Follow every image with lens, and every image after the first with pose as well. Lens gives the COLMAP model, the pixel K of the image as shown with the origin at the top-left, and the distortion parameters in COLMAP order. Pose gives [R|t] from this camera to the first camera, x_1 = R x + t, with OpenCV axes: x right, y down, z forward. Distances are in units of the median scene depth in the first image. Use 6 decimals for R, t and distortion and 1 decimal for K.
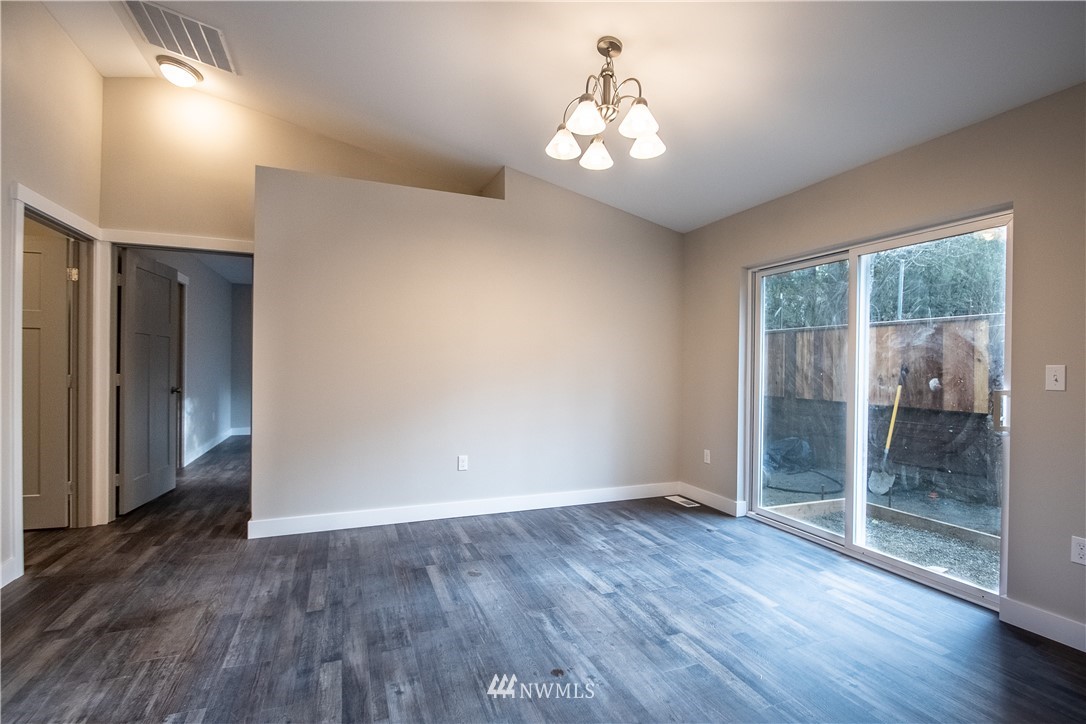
lens RADIAL K [[506.4, 0, 545.9], [0, 506.4, 370.0], [0, 0, 1]] dist [0.001734, -0.000279]
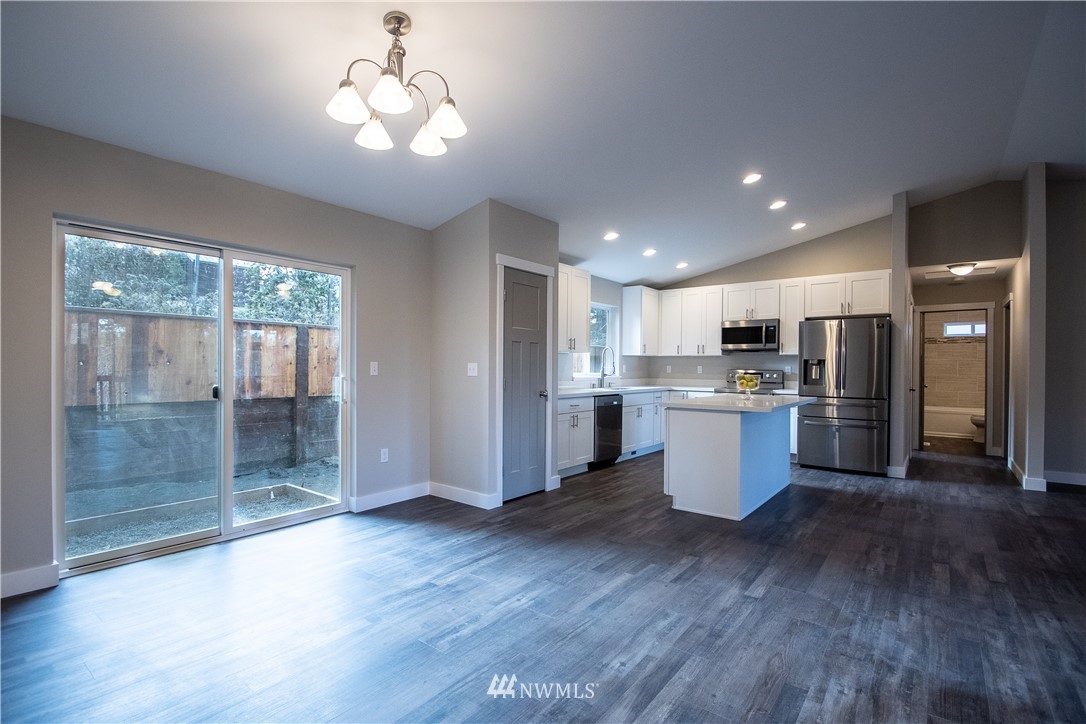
lens RADIAL K [[506.4, 0, 549.8], [0, 506.4, 370.0], [0, 0, 1]] dist [0.001734, -0.000279]
pose [[-0.513435, -0.021410, 0.857861, -0.987713], [-0.006551, 0.999757, 0.021031, -0.025179], [-0.858104, 0.005178, -0.513451, 1.469694]]
